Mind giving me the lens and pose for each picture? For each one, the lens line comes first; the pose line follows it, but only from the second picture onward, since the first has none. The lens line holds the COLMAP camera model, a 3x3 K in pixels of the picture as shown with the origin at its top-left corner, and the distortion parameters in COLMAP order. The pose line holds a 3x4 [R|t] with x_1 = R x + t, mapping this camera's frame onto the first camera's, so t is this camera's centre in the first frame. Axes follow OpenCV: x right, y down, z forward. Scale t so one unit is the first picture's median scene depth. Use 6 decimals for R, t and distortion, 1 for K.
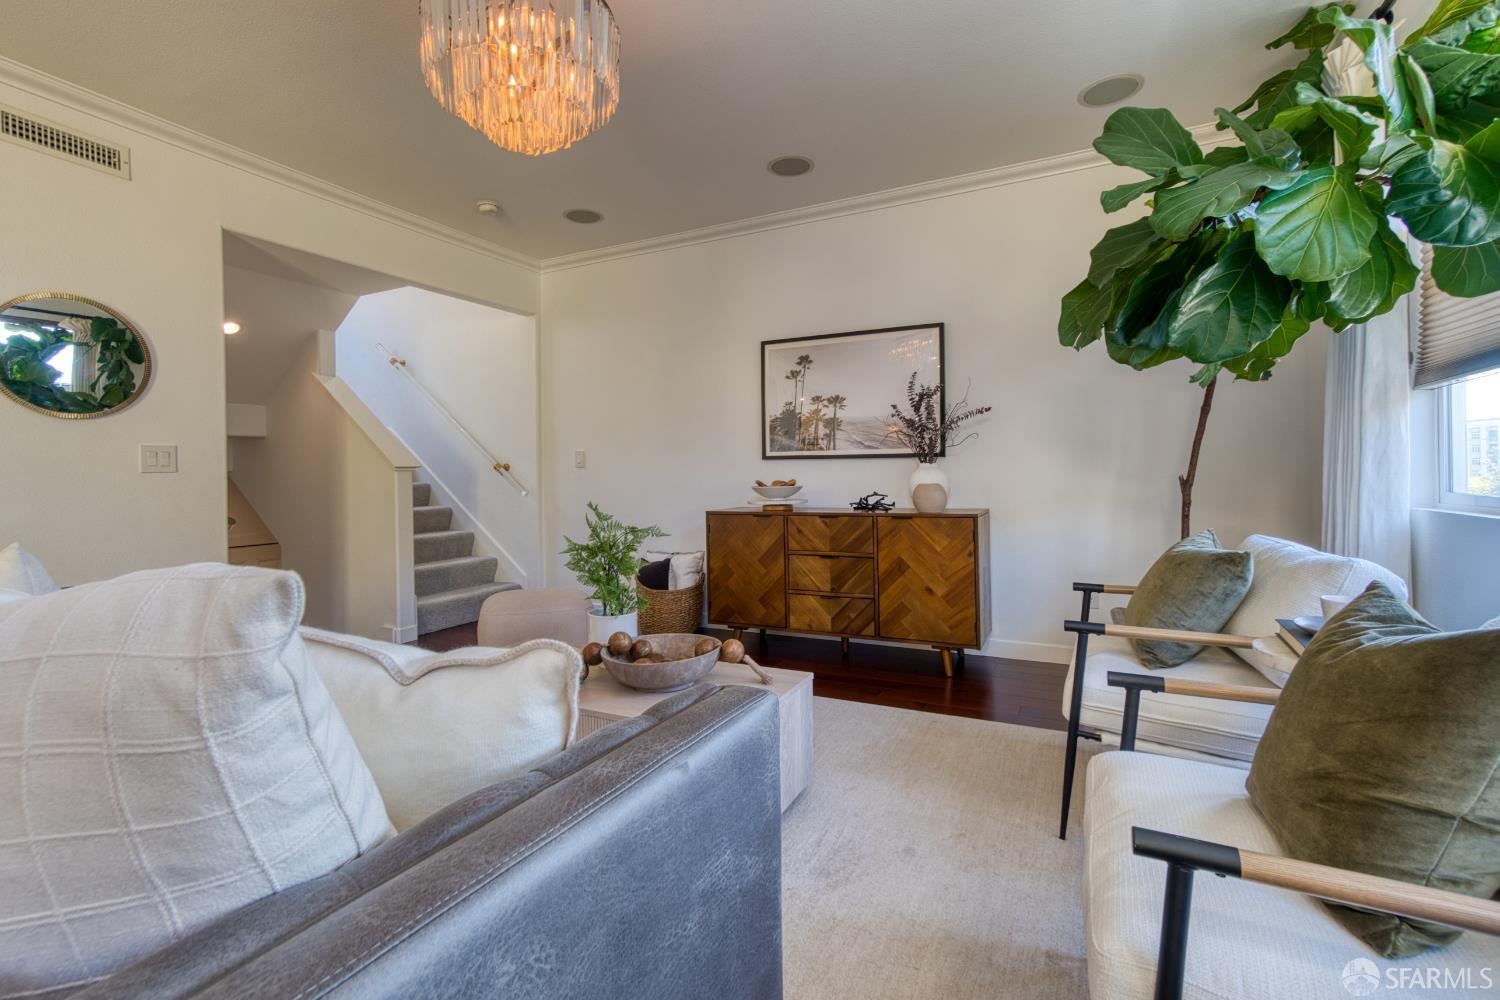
lens RADIAL K [[664.2, 0, 754.3], [0, 664.2, 472.1], [0, 0, 1]] dist [-0.026831, 0.011843]
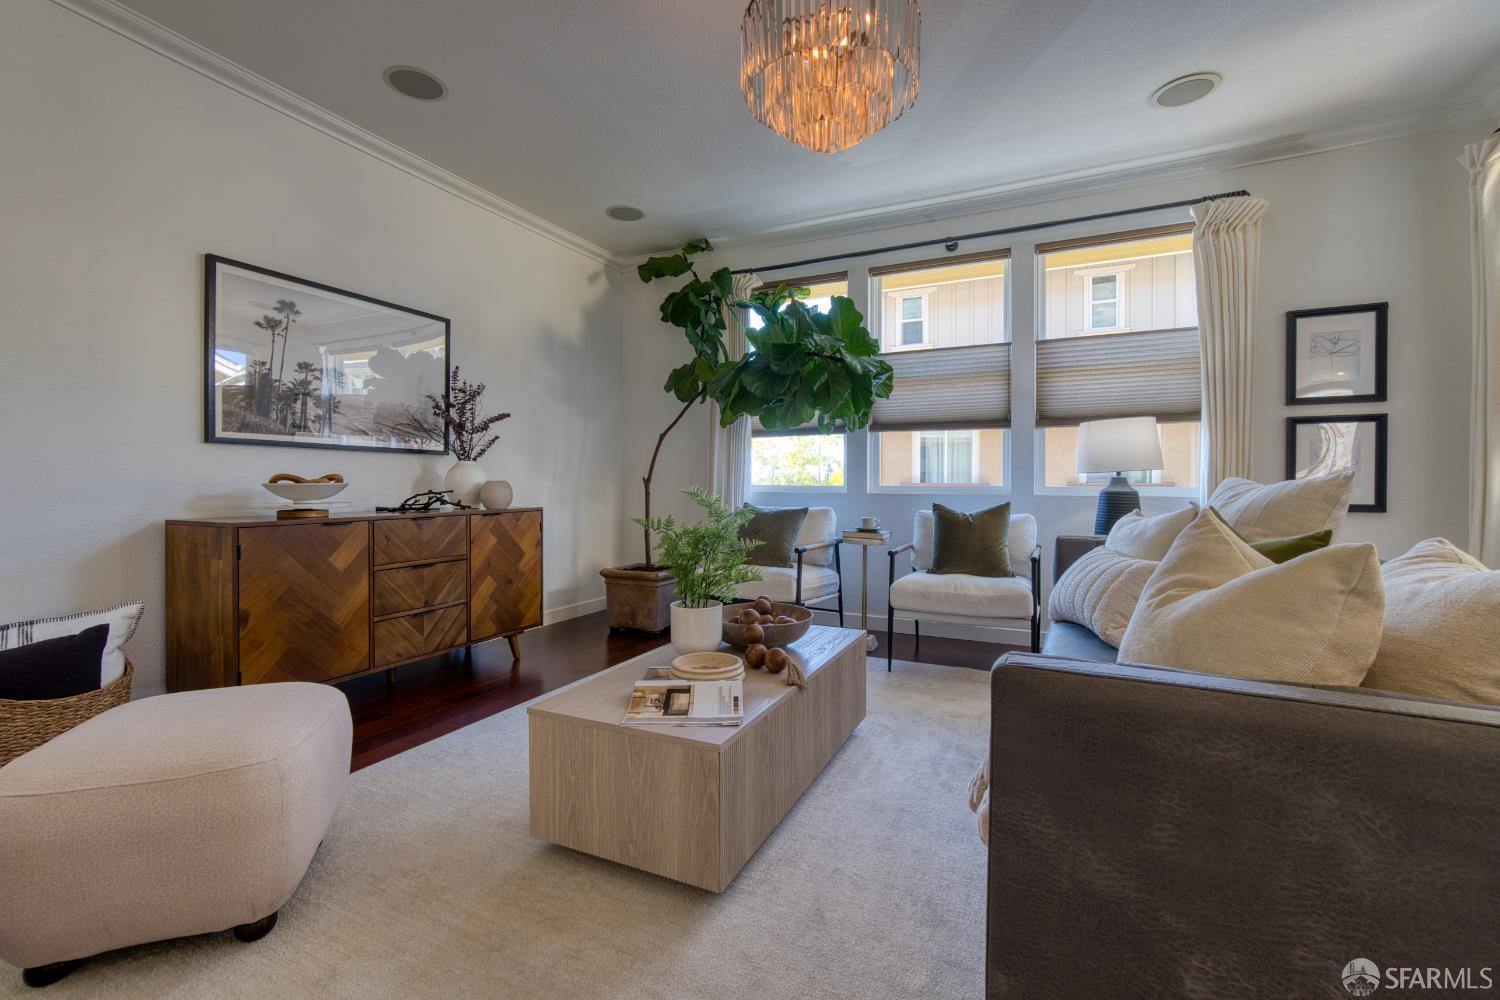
lens RADIAL K [[664.2, 0, 758.7], [0, 664.2, 489.6], [0, 0, 1]] dist [-0.026831, 0.011843]
pose [[-0.017853, 0.002052, 0.999839, -0.685950], [-0.002072, 0.999996, -0.002090, 0.028957], [-0.999838, -0.002108, -0.017849, 0.544740]]
